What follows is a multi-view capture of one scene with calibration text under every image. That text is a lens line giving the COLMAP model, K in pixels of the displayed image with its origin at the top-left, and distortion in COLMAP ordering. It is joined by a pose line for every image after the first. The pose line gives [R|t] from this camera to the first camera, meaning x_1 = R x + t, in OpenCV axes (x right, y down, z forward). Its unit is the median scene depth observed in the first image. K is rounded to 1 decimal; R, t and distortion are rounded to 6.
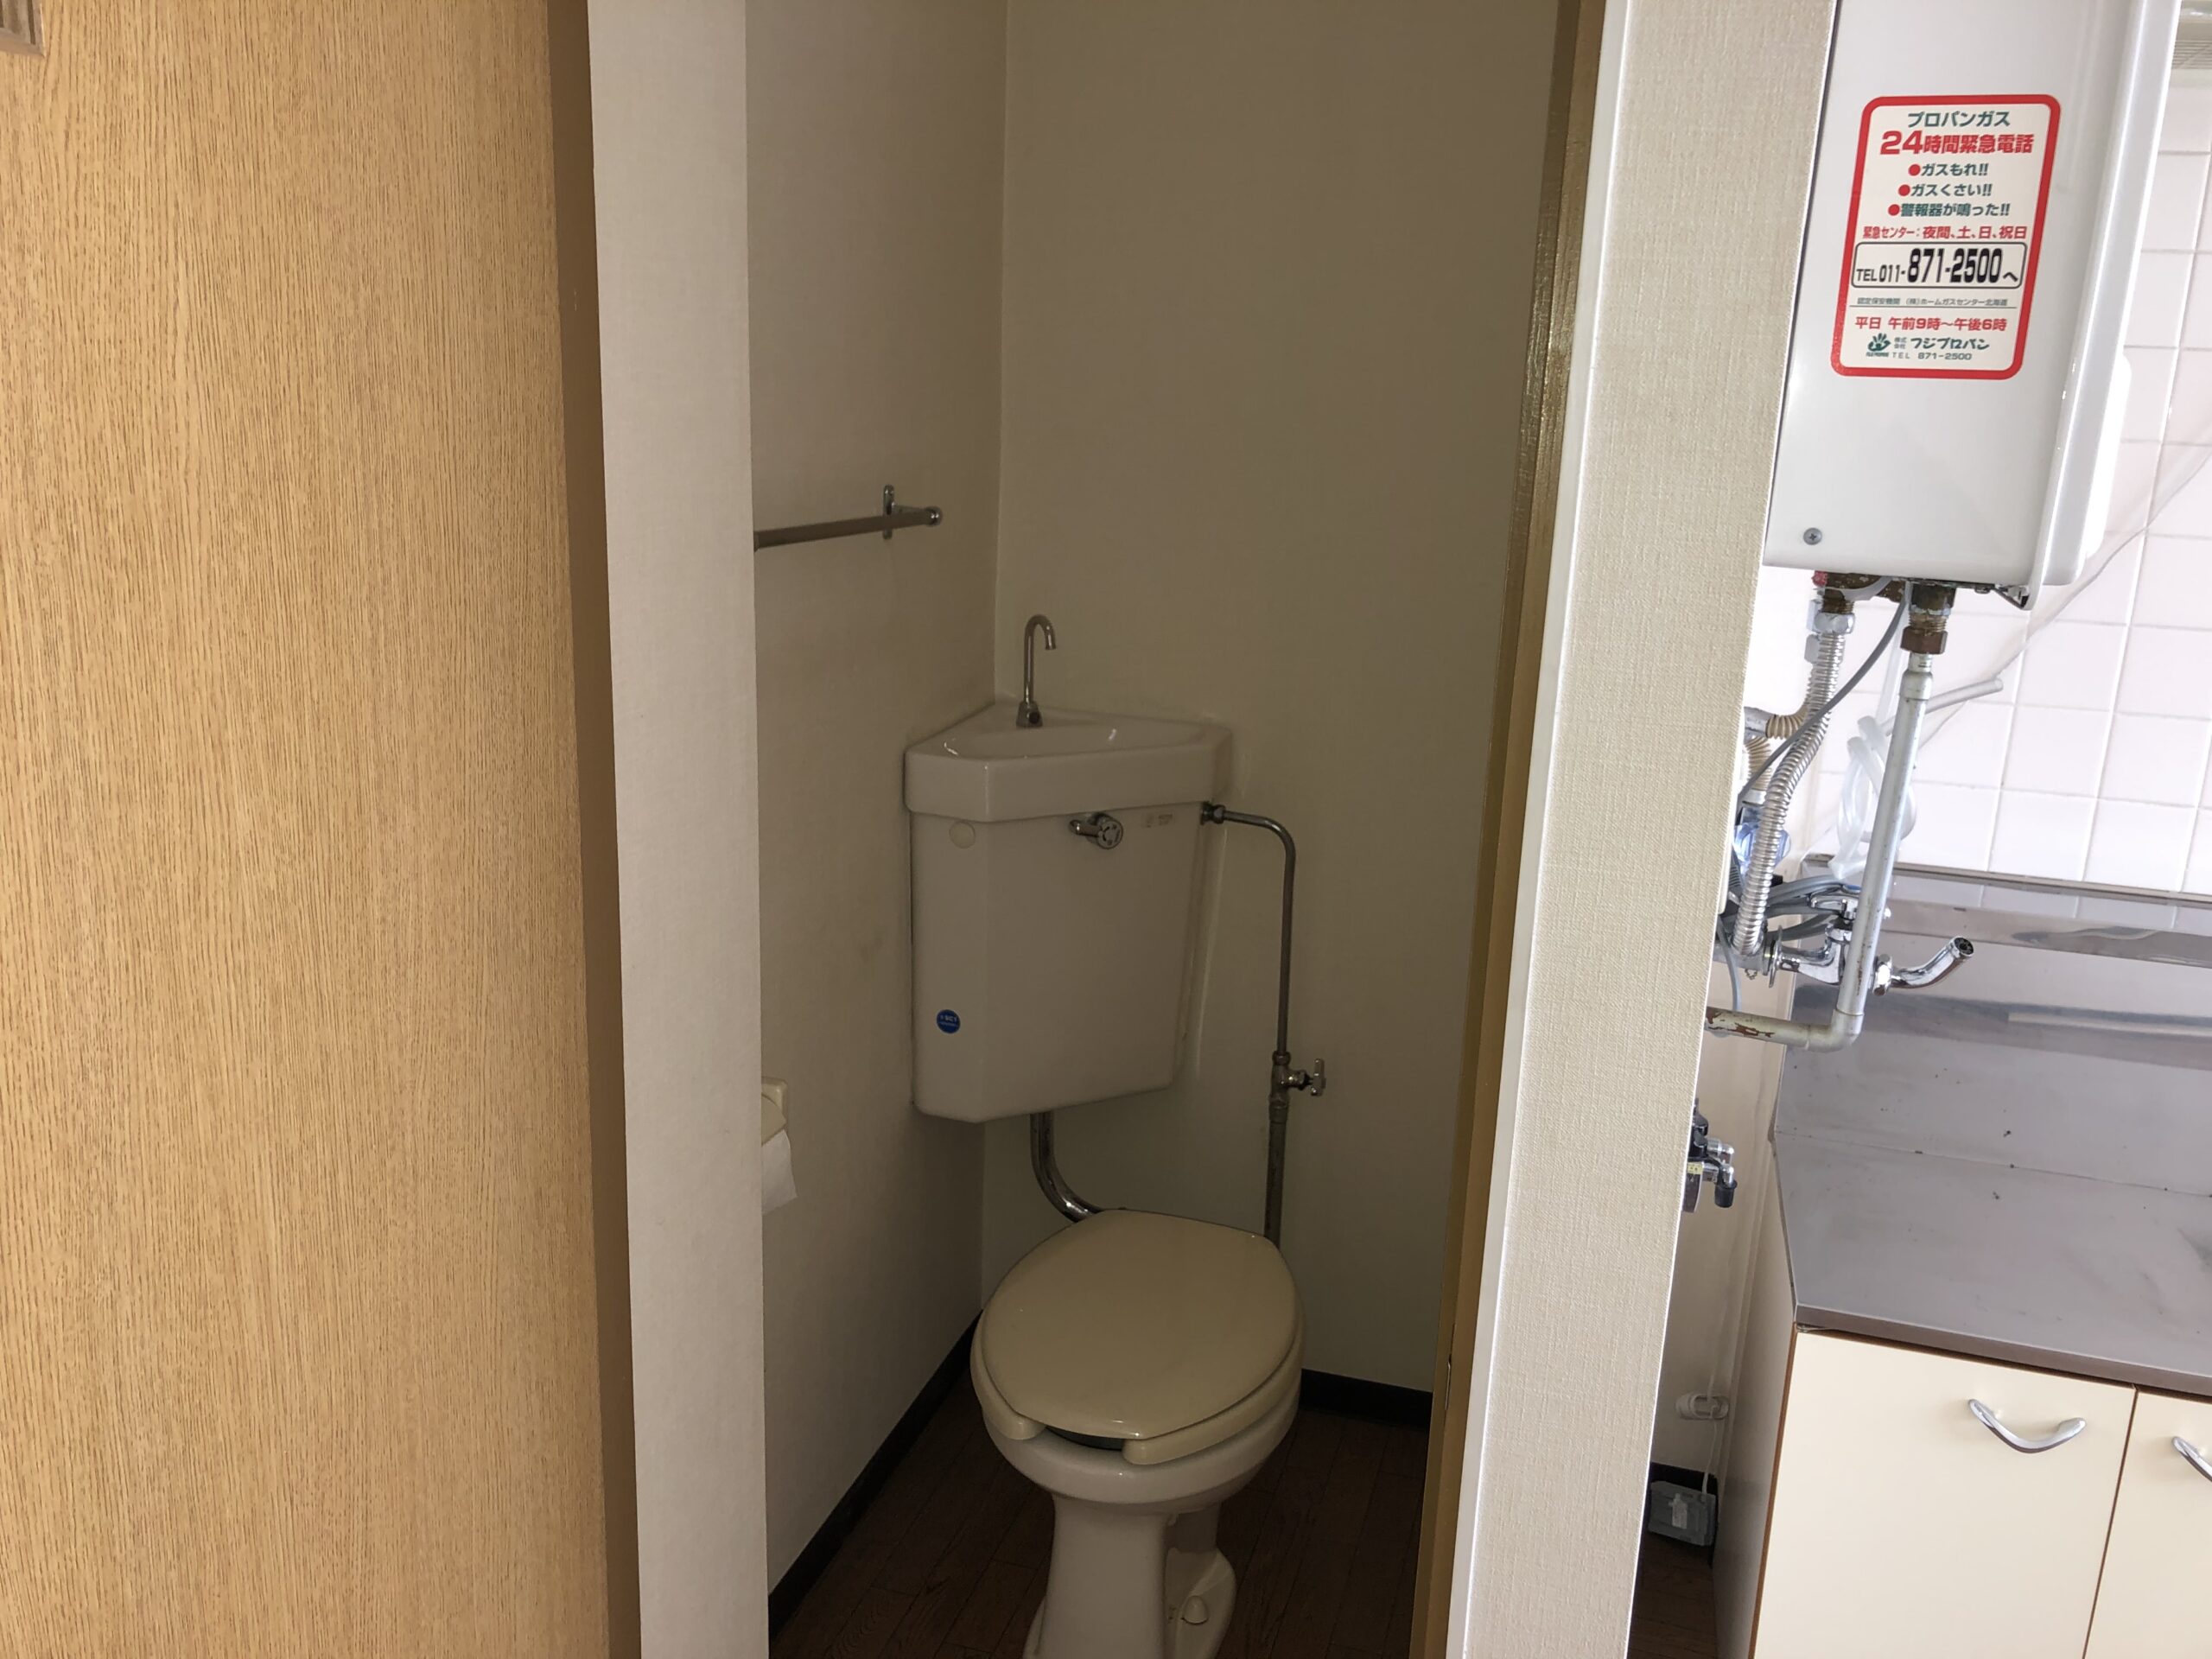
lens RADIAL K [[1774.4, 0, 1104.3], [0, 1774.4, 834.5], [0, 0, 1]] dist [0.017564, -0.017191]
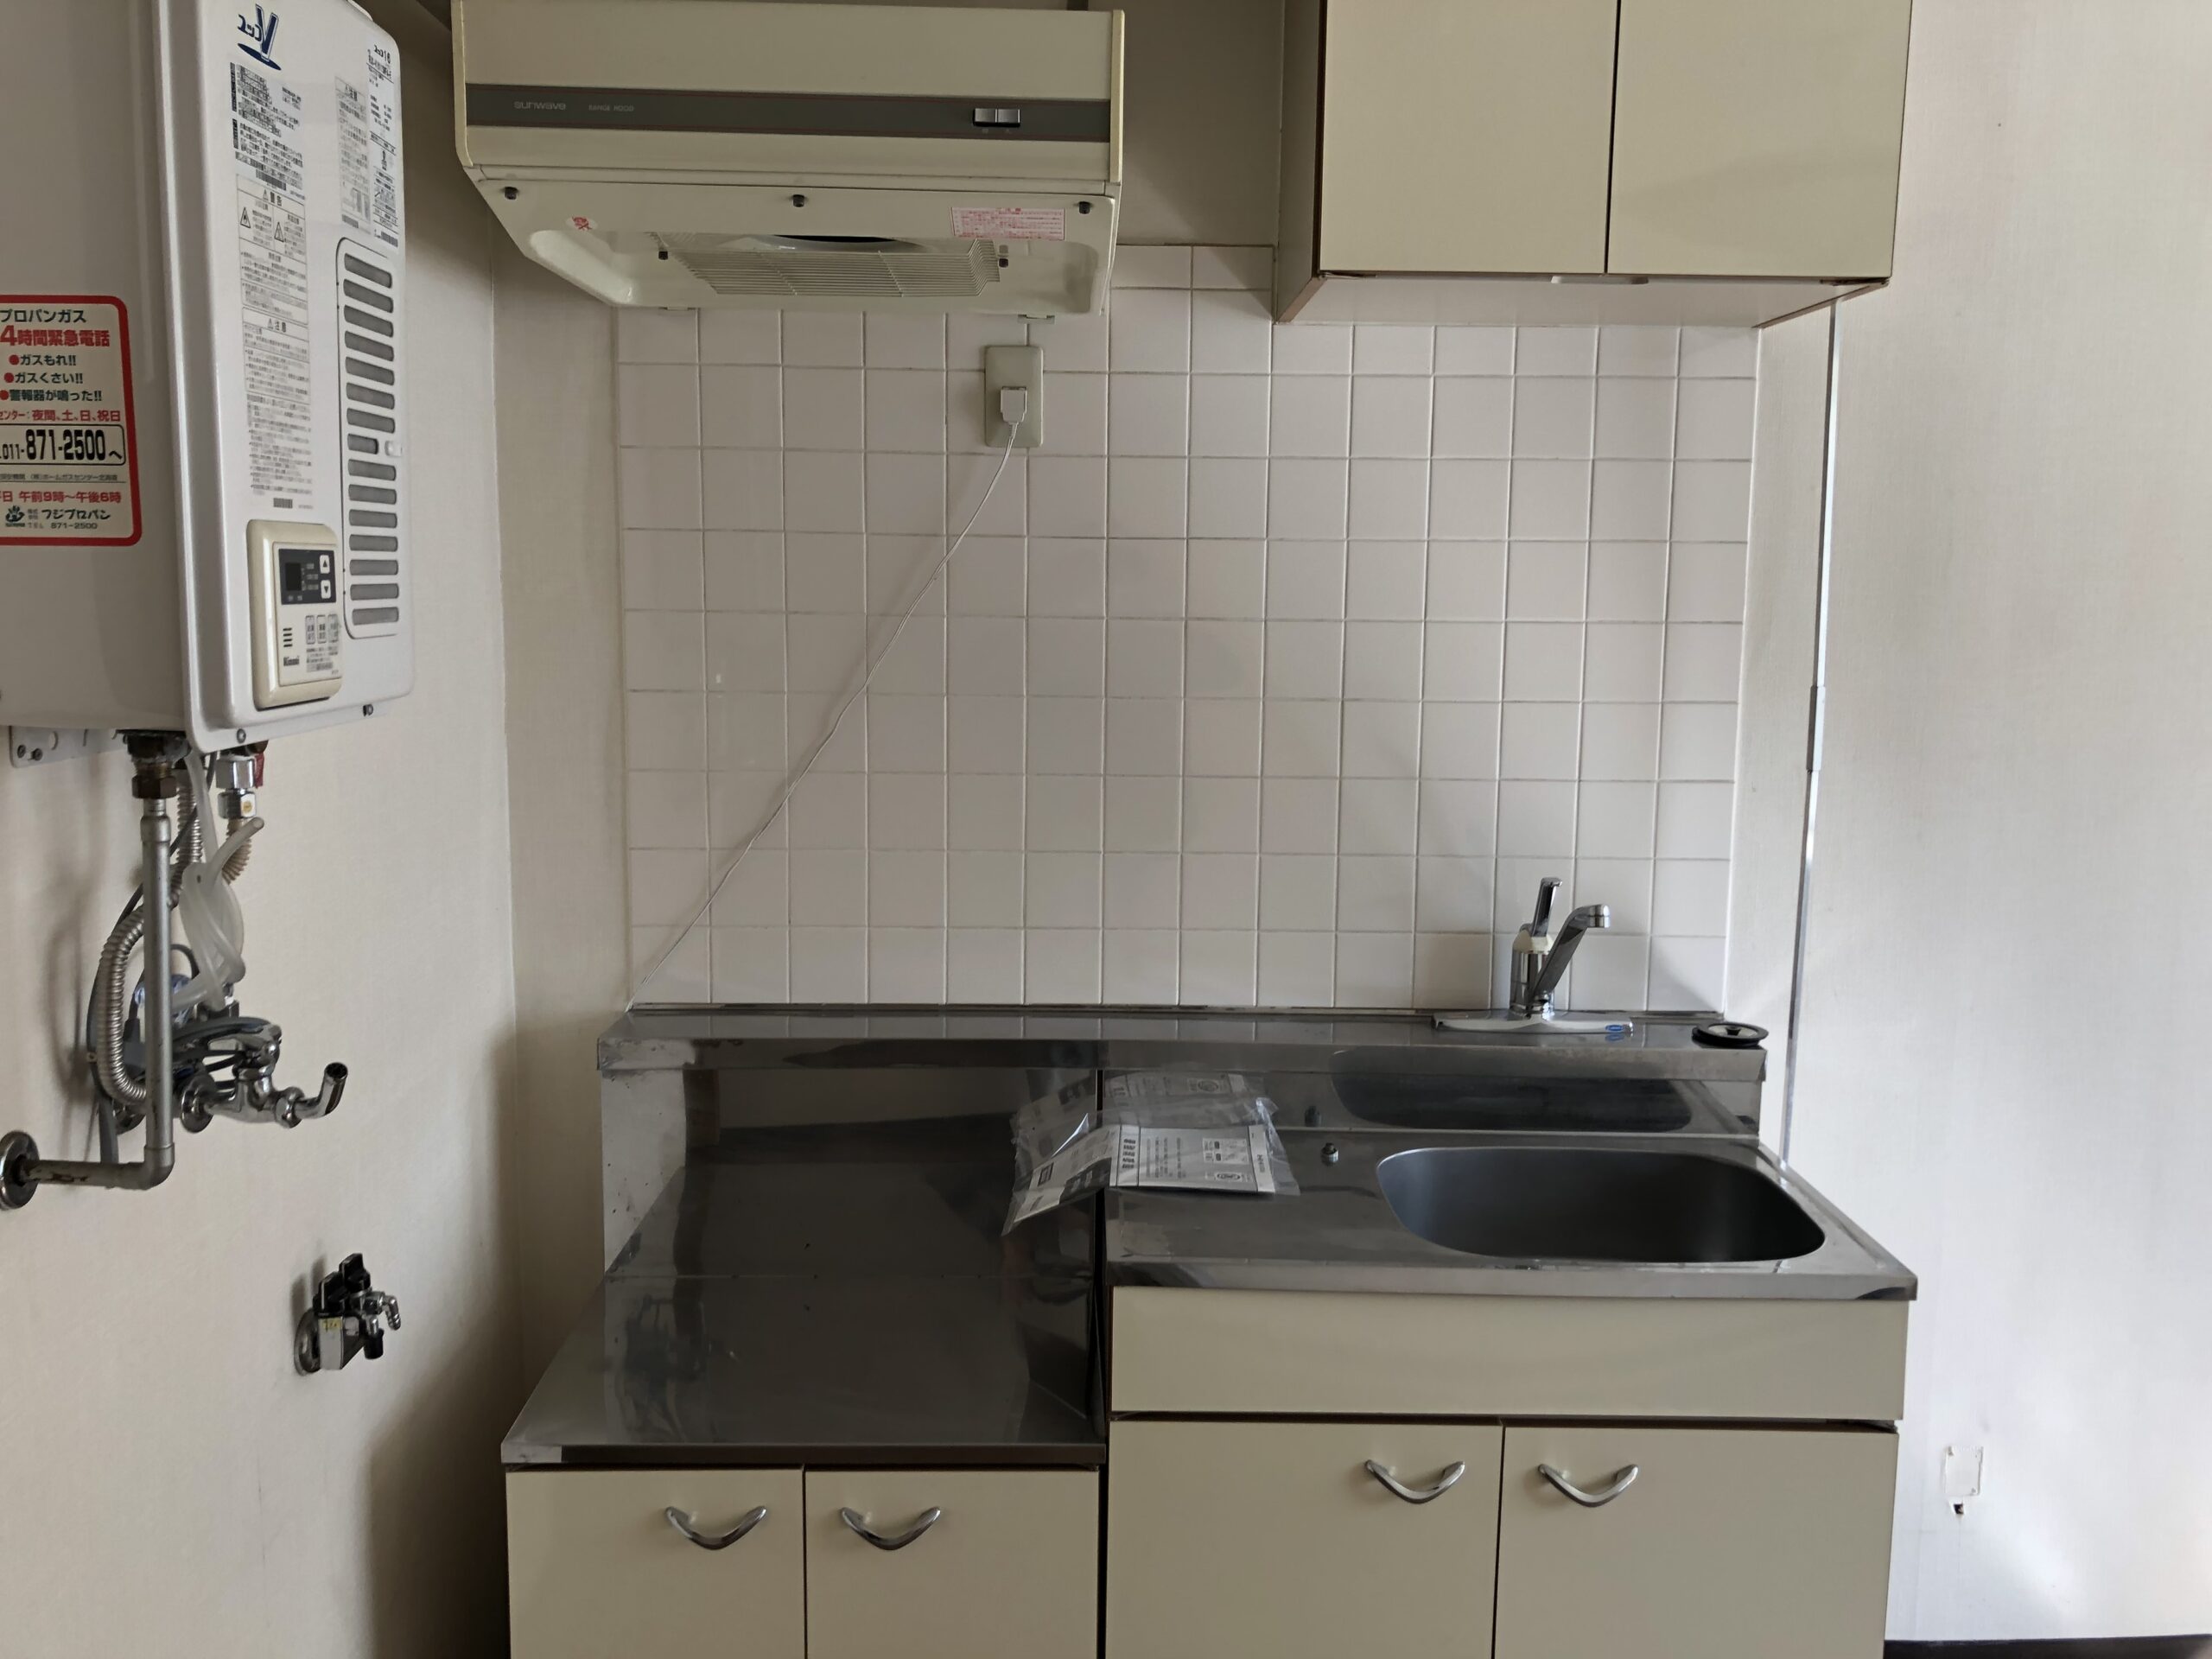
lens RADIAL K [[1774.4, 0, 1107.1], [0, 1774.4, 819.7], [0, 0, 1]] dist [0.017564, -0.017191]
pose [[0.946661, -0.063994, 0.315811, 0.724537], [0.100953, 0.989641, -0.102078, 0.085014], [-0.306007, 0.128516, 0.943315, -0.199056]]
